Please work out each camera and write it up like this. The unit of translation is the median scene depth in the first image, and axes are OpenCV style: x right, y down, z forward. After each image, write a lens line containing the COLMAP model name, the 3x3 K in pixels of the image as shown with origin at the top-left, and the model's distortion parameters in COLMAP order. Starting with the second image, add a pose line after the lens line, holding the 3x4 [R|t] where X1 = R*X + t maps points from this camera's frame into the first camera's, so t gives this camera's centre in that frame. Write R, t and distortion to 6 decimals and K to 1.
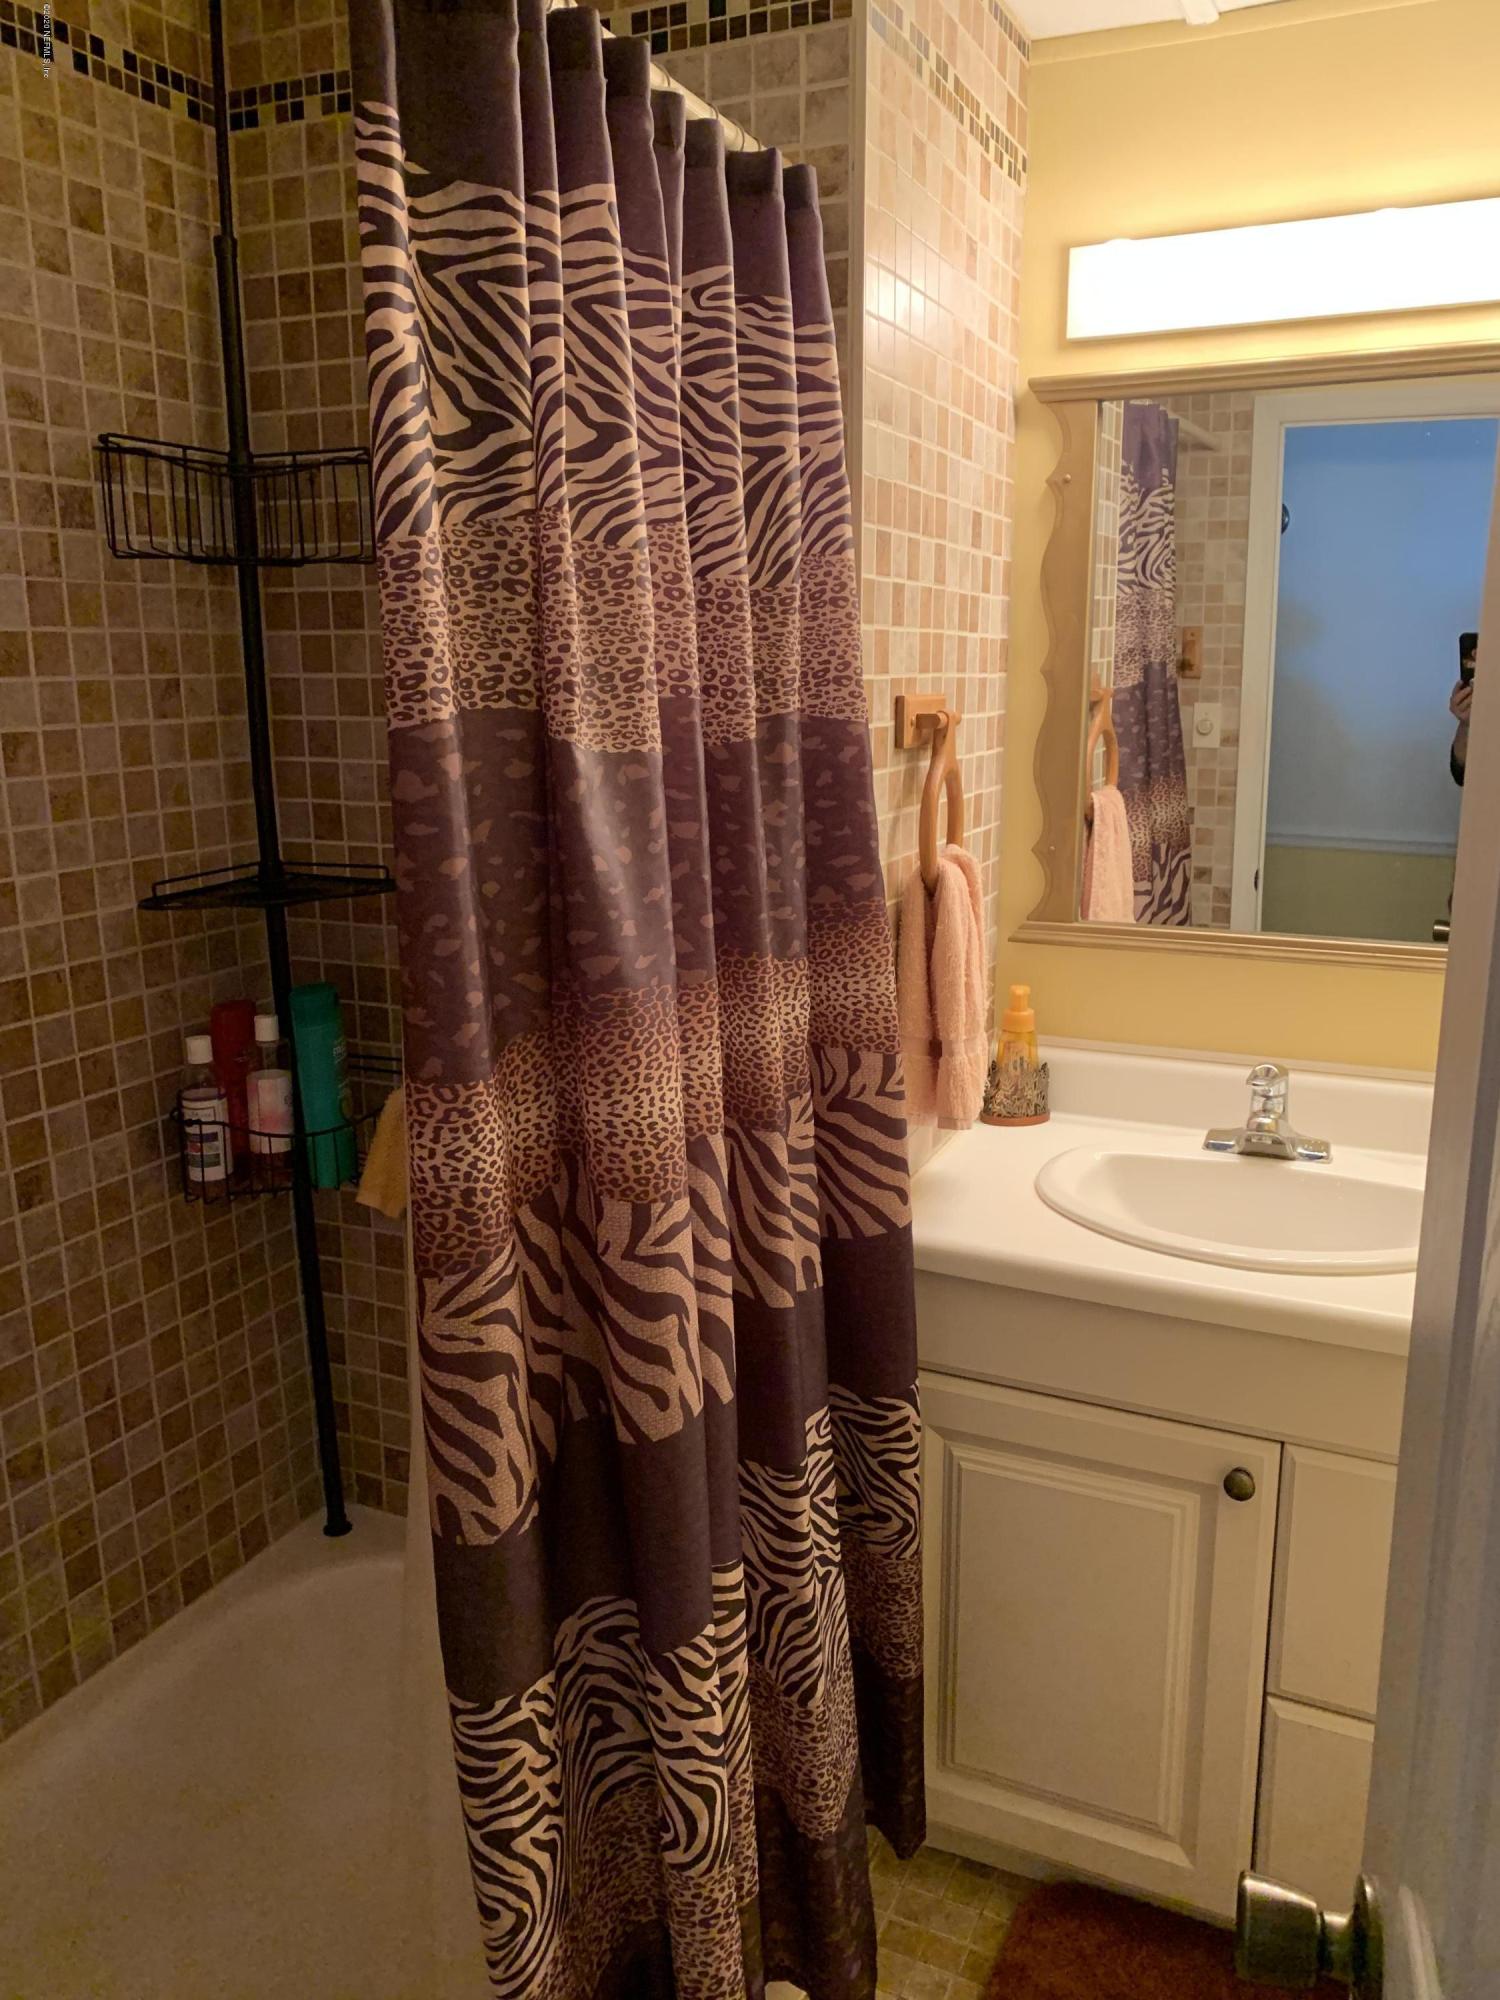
lens RADIAL K [[1537.9, 0, 748.3], [0, 1537.9, 996.1], [0, 0, 1]] dist [0.035061, -0.035166]
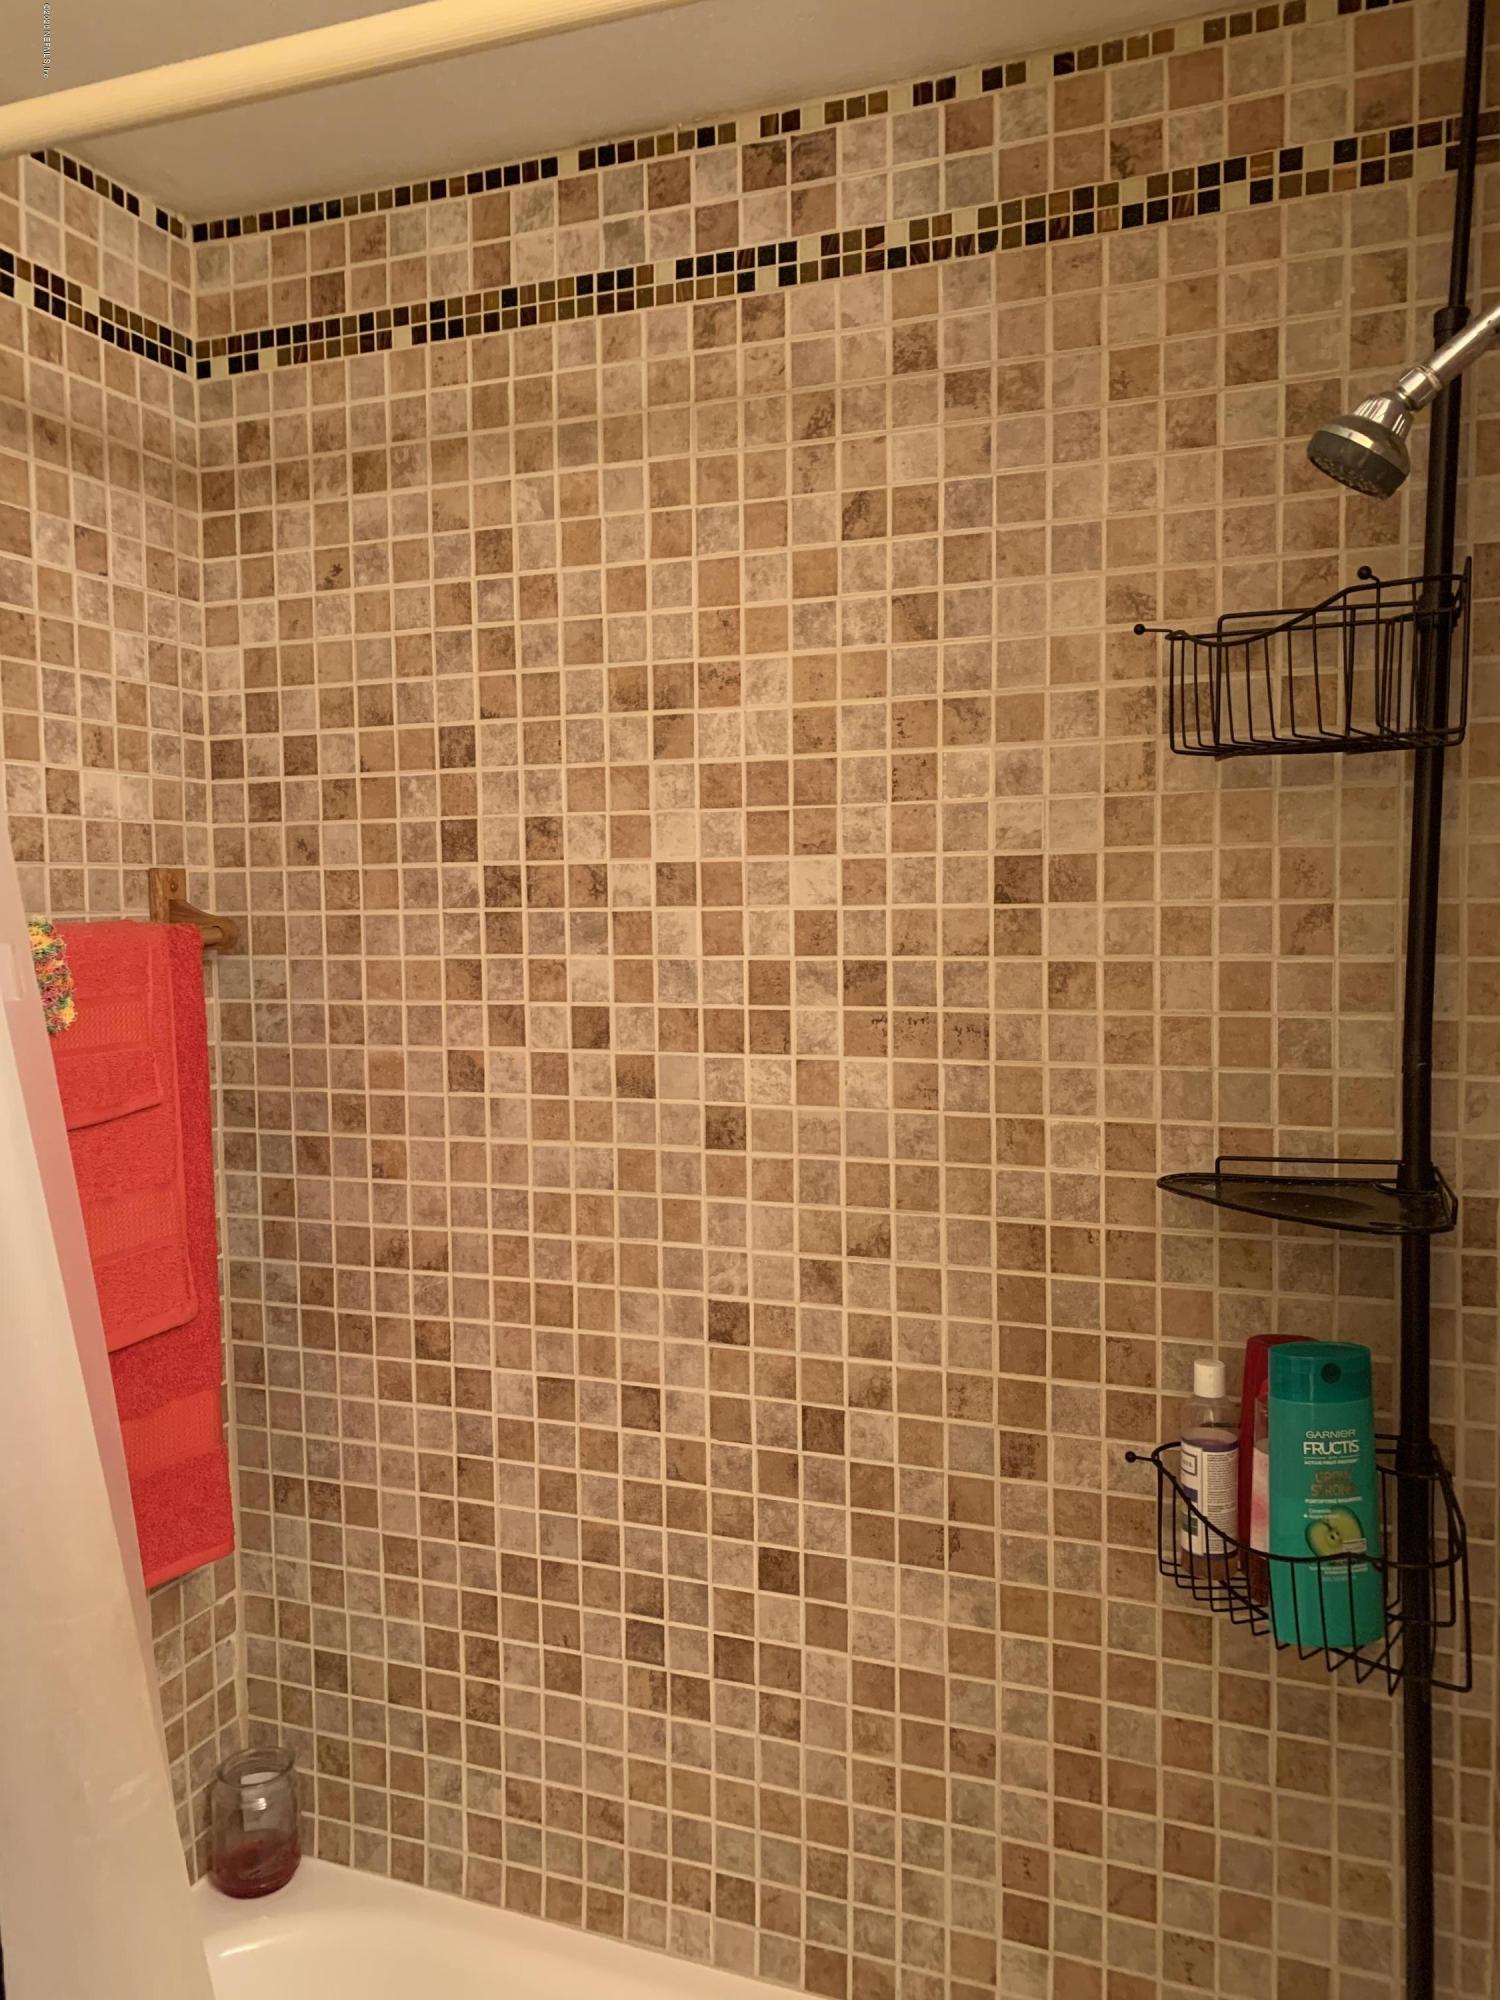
lens RADIAL K [[1537.9, 0, 747.3], [0, 1537.9, 995.5], [0, 0, 1]] dist [0.035061, -0.035166]
pose [[0.057796, 0.065611, -0.996170, 0.407395], [-0.203658, 0.977630, 0.052574, -0.153064], [0.977335, 0.199839, 0.069865, 0.722318]]
